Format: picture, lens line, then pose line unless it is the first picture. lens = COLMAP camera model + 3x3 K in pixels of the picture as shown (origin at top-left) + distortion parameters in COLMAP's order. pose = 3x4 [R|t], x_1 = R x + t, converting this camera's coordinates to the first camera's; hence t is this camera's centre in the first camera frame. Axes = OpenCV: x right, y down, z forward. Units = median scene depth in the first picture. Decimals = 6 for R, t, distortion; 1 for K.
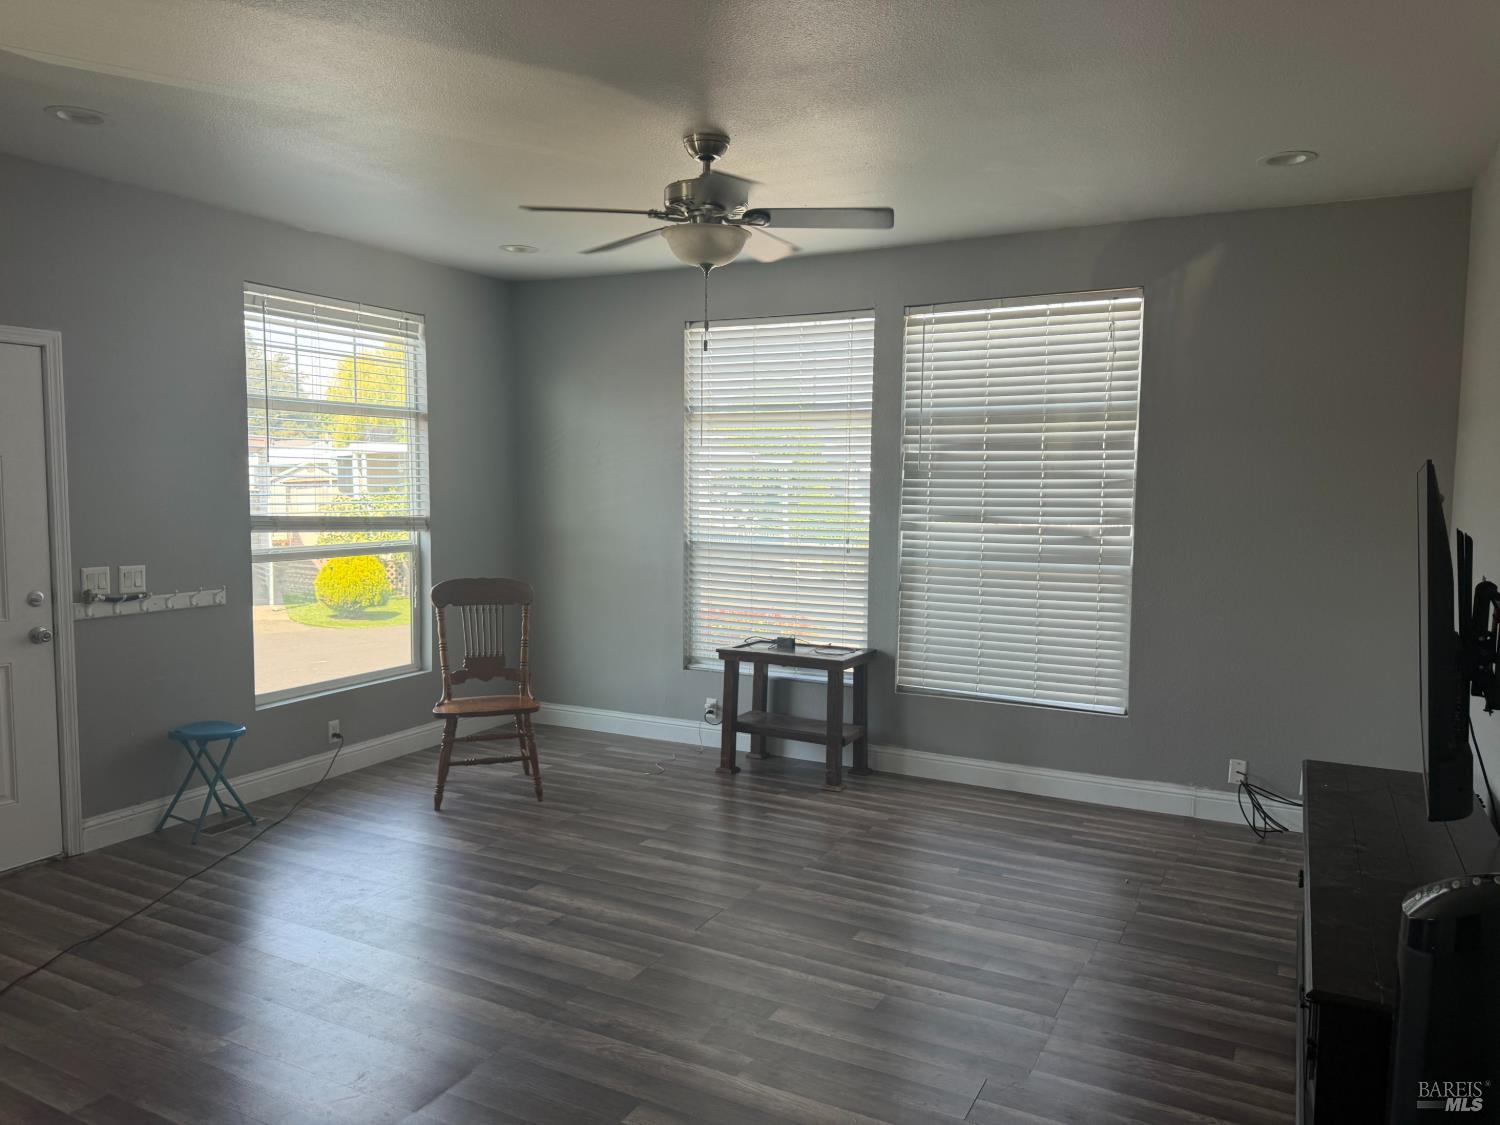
lens RADIAL K [[1054.9, 0, 750.0], [0, 1054.9, 562.5], [0, 0, 1]] dist [0.148242, -0.242675]
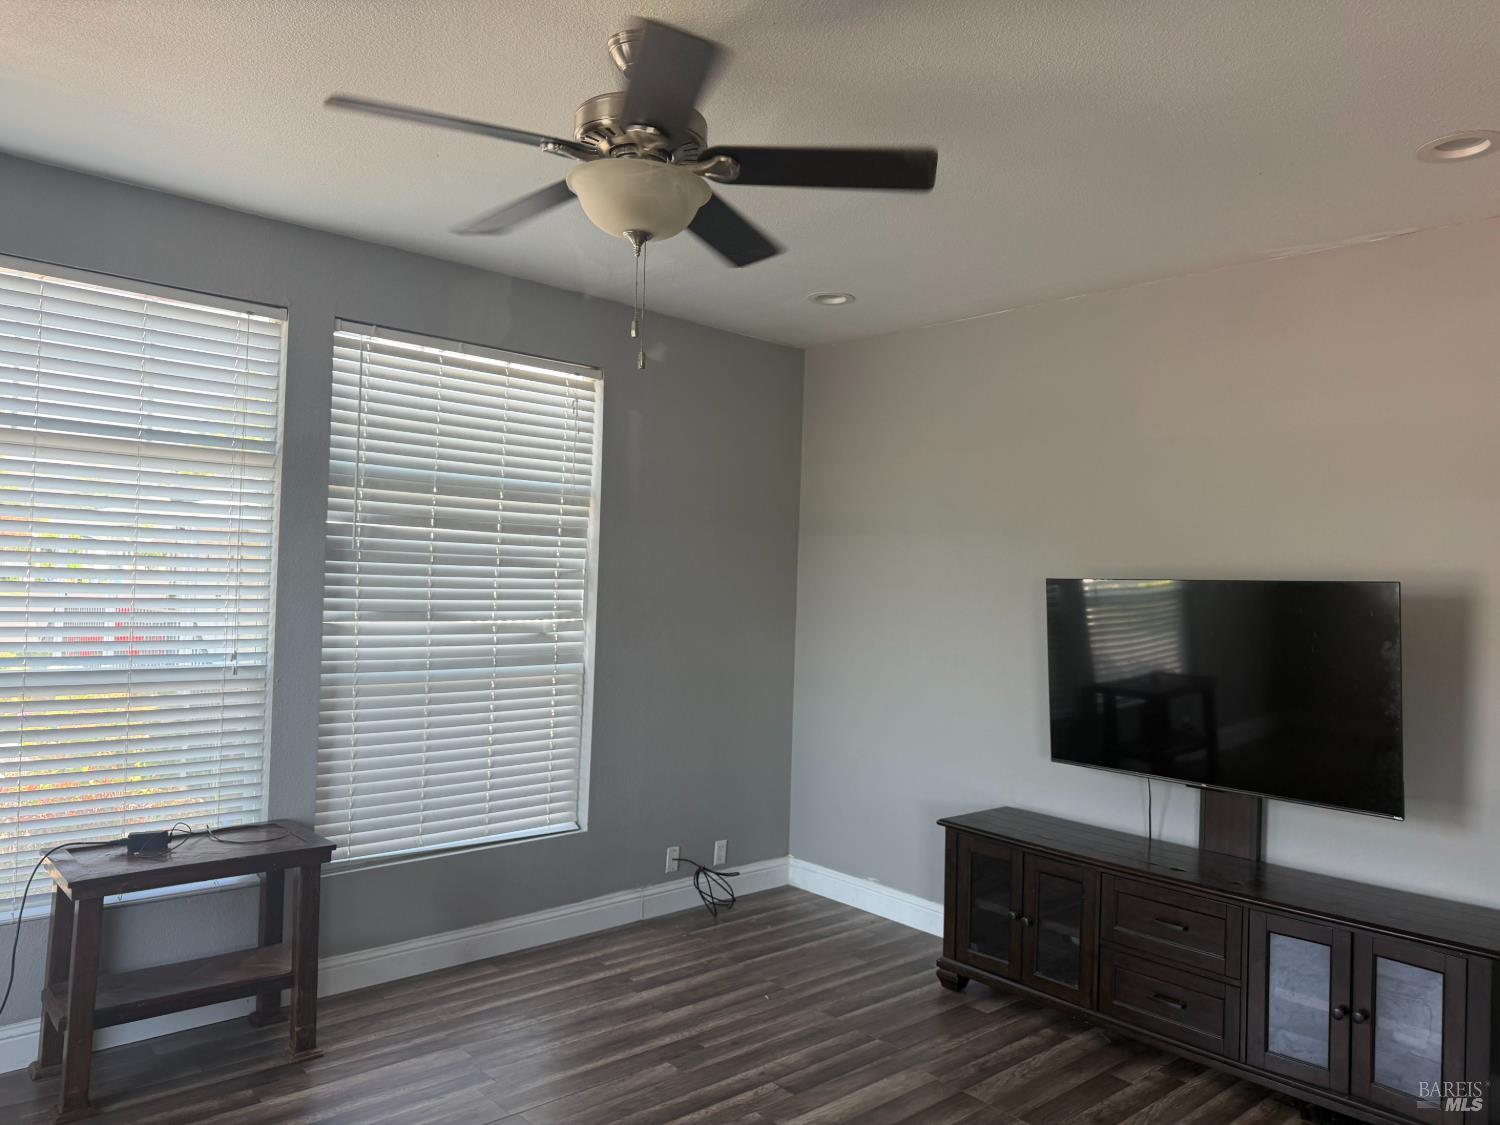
lens RADIAL K [[1054.9, 0, 750.0], [0, 1054.9, 562.5], [0, 0, 1]] dist [0.148242, -0.242675]
pose [[0.346325, 0.021193, 0.937875, -0.438876], [0.046115, 0.998152, -0.039584, -0.039317], [-0.936980, 0.056959, 0.344708, 0.529122]]
